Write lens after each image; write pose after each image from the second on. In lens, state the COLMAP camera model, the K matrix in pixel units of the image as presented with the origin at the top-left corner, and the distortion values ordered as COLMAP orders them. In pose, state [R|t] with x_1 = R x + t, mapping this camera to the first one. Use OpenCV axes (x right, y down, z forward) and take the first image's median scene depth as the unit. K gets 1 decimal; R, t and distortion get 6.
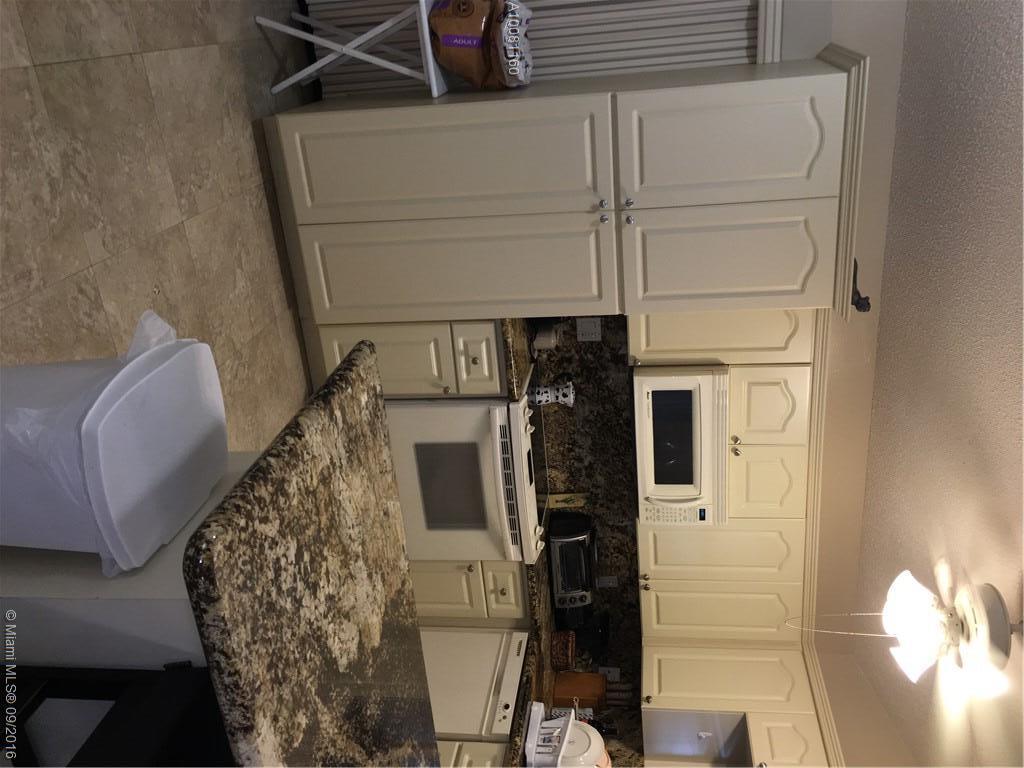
lens RADIAL K [[861.9, 0, 512.0], [0, 861.9, 384.0], [0, 0, 1]] dist [0.063132, -0.064660]
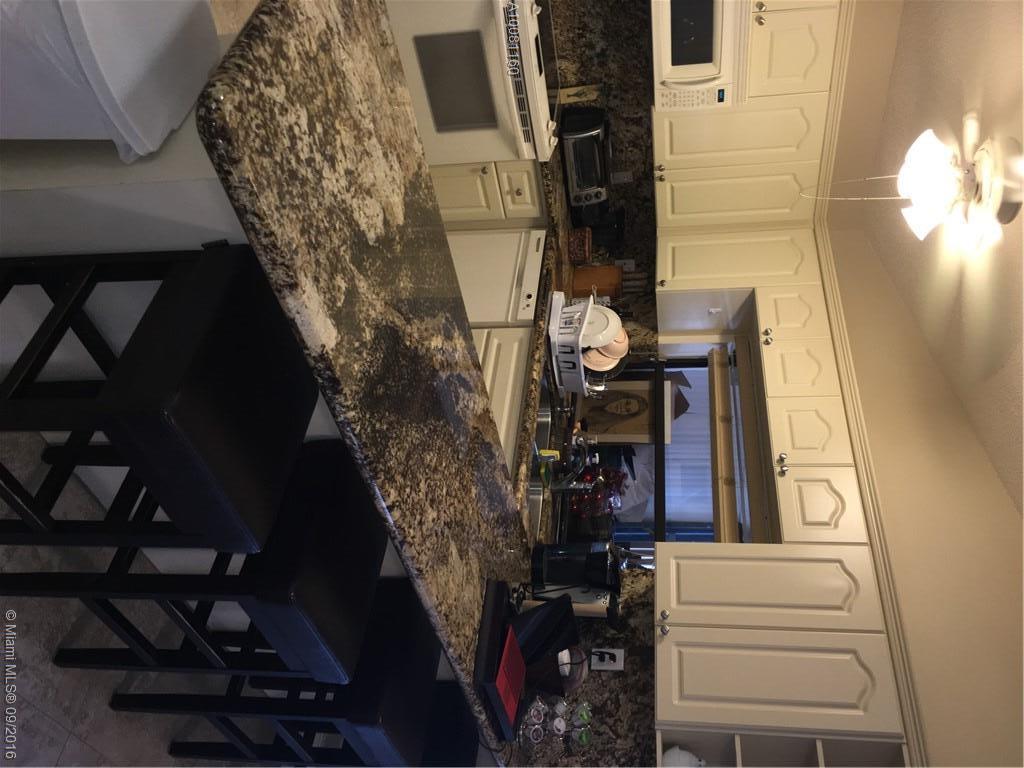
lens RADIAL K [[861.9, 0, 512.0], [0, 861.9, 384.0], [0, 0, 1]] dist [0.063132, -0.064660]
pose [[0.997542, -0.063642, -0.029313, -0.003090], [0.070069, 0.907059, 0.415132, 0.027608], [0.000169, -0.416166, 0.909289, -0.007835]]
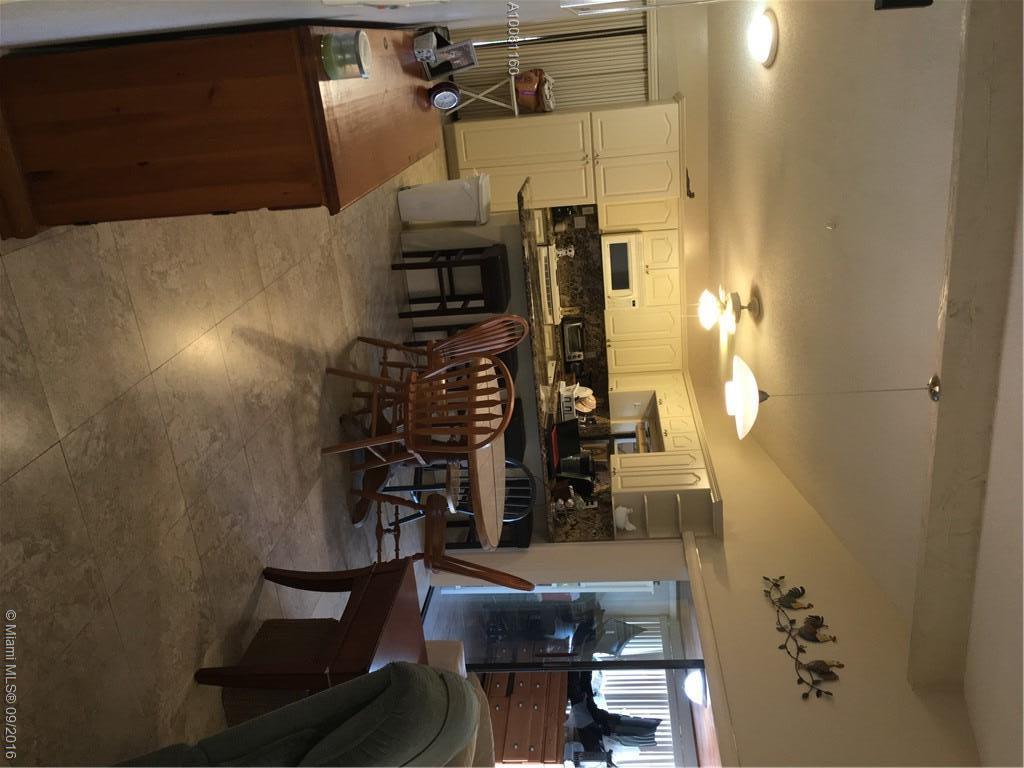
lens RADIAL K [[886.4, 0, 512.0], [0, 886.4, 384.0], [0, 0, 1]] dist [0.054600, -0.010900]
pose [[0.998769, -0.023684, 0.043578, -0.212115], [0.025281, 0.999015, -0.036473, 0.474881], [-0.042671, 0.037530, 0.998384, -1.357945]]
